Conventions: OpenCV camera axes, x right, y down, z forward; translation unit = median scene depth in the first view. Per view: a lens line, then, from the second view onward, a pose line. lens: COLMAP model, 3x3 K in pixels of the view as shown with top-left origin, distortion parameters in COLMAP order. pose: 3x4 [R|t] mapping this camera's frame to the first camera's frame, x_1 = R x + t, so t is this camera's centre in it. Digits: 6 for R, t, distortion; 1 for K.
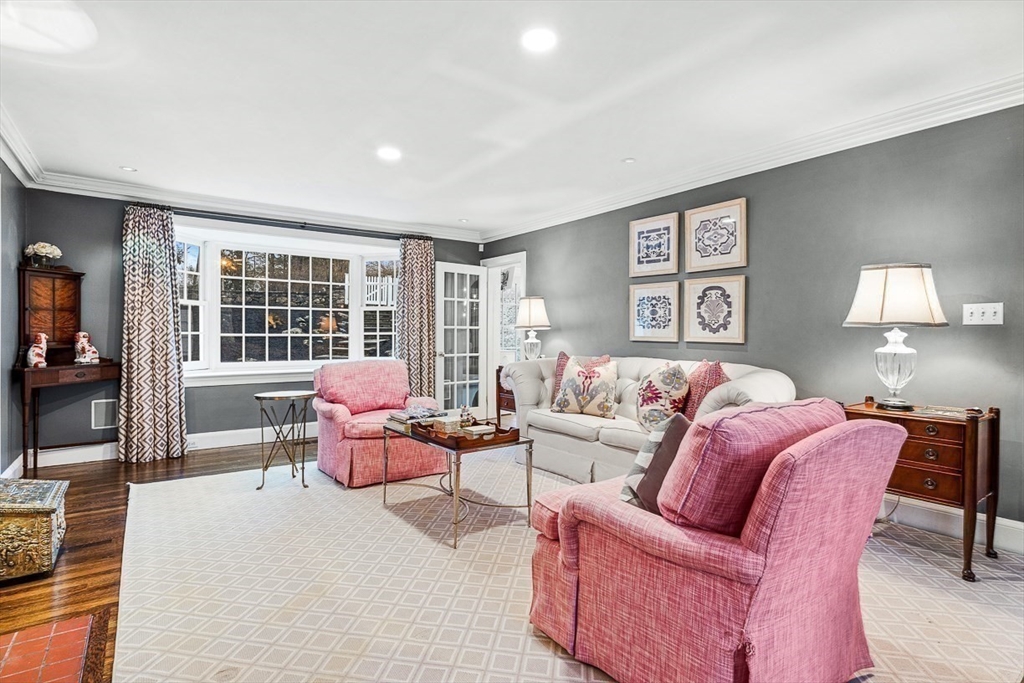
lens RADIAL K [[514.3, 0, 517.8], [0, 514.3, 334.8], [0, 0, 1]] dist [0.001631, 0.000331]
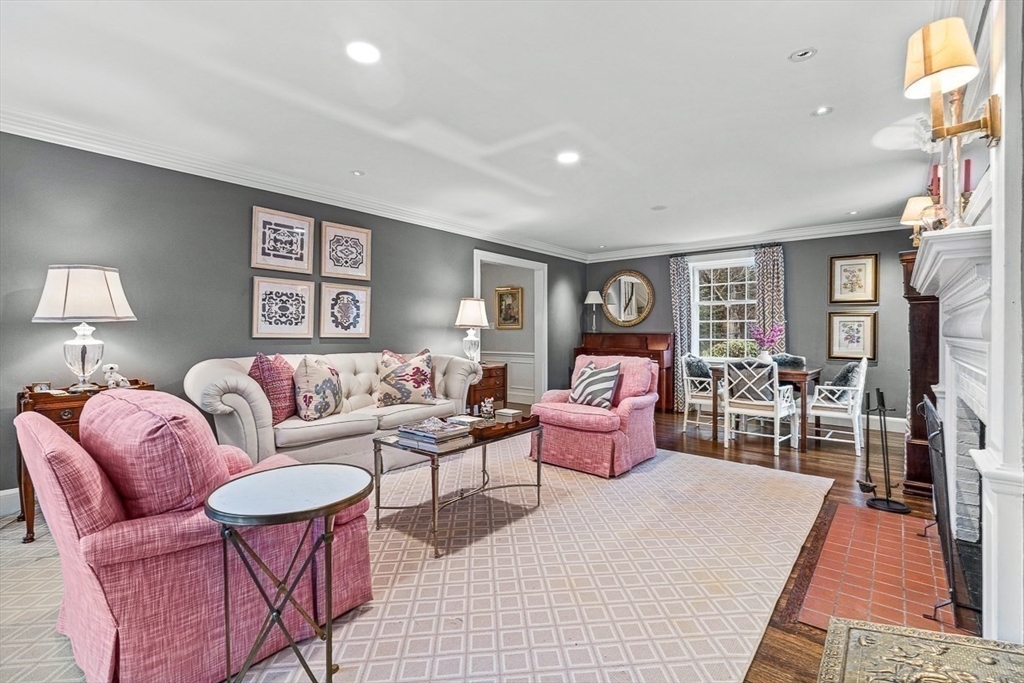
lens RADIAL K [[456.4, 0, 513.5], [0, 456.4, 328.5], [0, 0, 1]] dist [-0.003178, 0.001047]
pose [[-0.230812, 0.001938, 0.972997, -0.737069], [-0.005099, 0.999982, -0.003201, -0.005047], [-0.972985, -0.005701, -0.230797, 0.822601]]
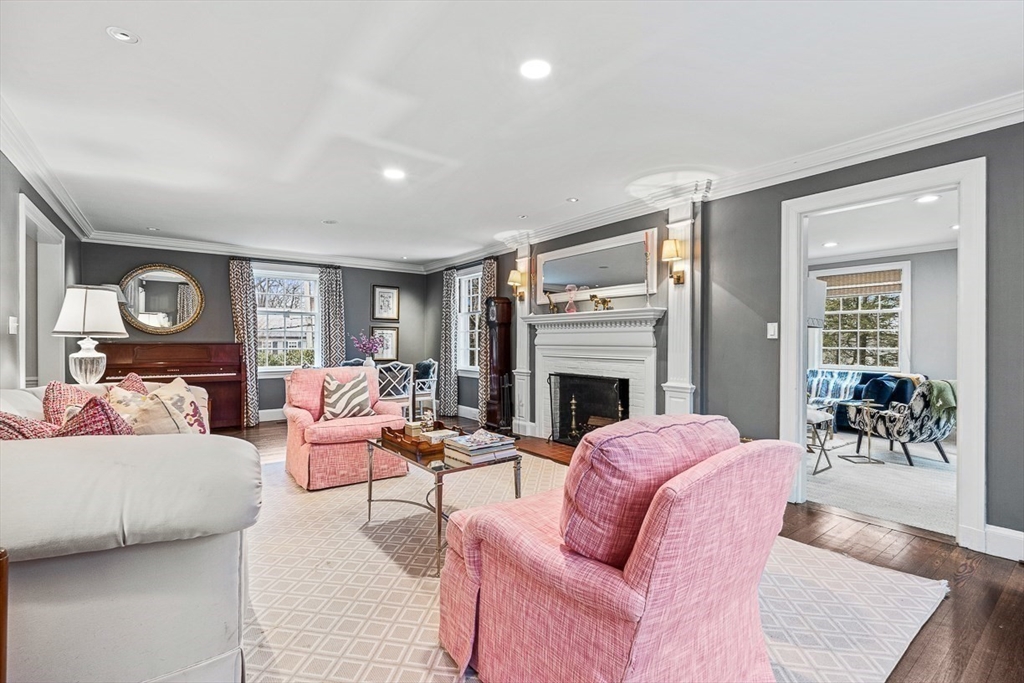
lens RADIAL K [[456.4, 0, 509.7], [0, 456.4, 344.1], [0, 0, 1]] dist [-0.003178, 0.001047]
pose [[-0.999979, -0.006167, 0.001762, -0.191997], [-0.006157, 0.999964, 0.005873, -0.006974], [-0.001798, 0.005862, -0.999981, 1.369119]]
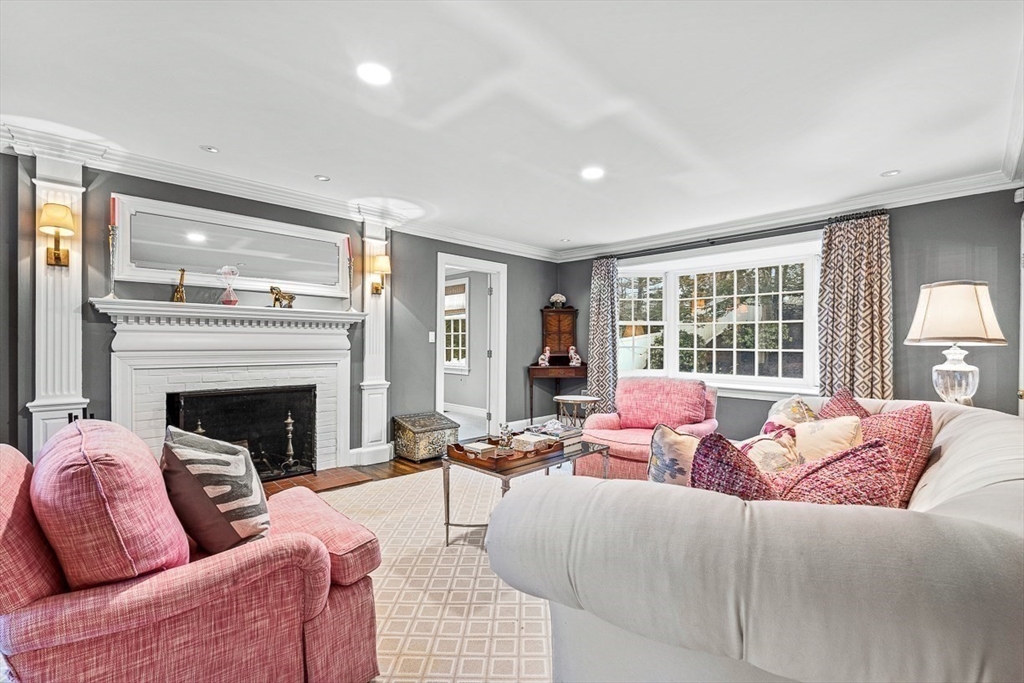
lens RADIAL K [[456.4, 0, 511.5], [0, 456.4, 345.9], [0, 0, 1]] dist [-0.003178, 0.001047]
pose [[0.127006, 0.005355, -0.991887, 0.540988], [-0.005499, 0.999974, 0.004695, -0.012220], [0.991887, 0.004858, 0.127032, 0.631707]]
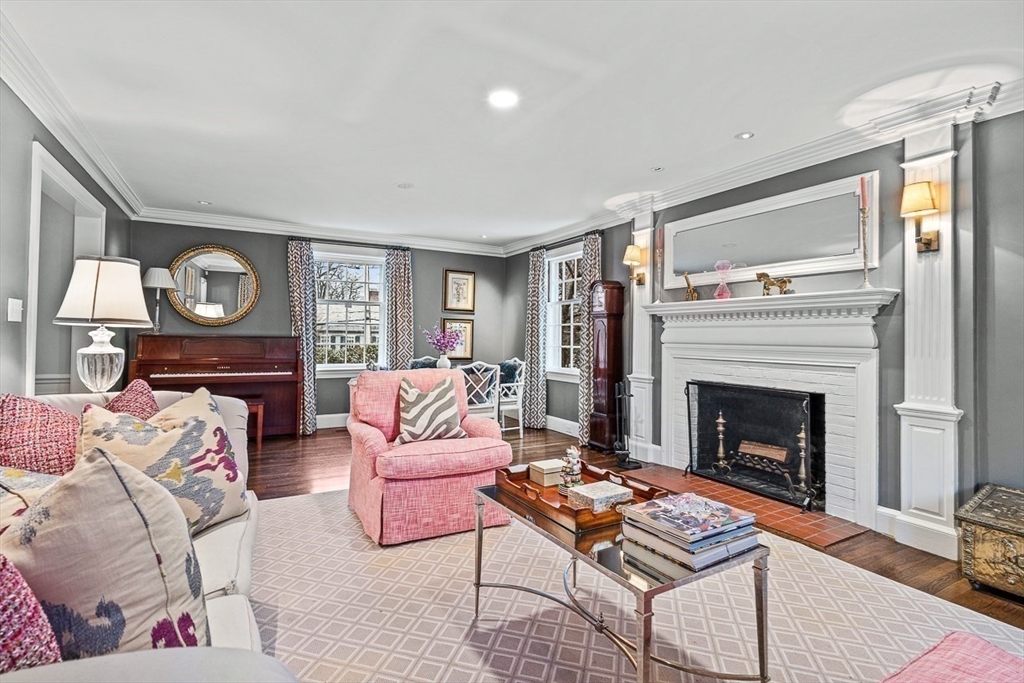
lens RADIAL K [[481.1, 0, 505.2], [0, 481.1, 328.5], [0, 0, 1]] dist [0.000124, -0.001967]
pose [[-0.991084, -0.013010, 0.132599, -0.067431], [-0.015433, 0.999732, -0.017264, -0.004689], [-0.132339, -0.019156, -0.991019, 1.146229]]
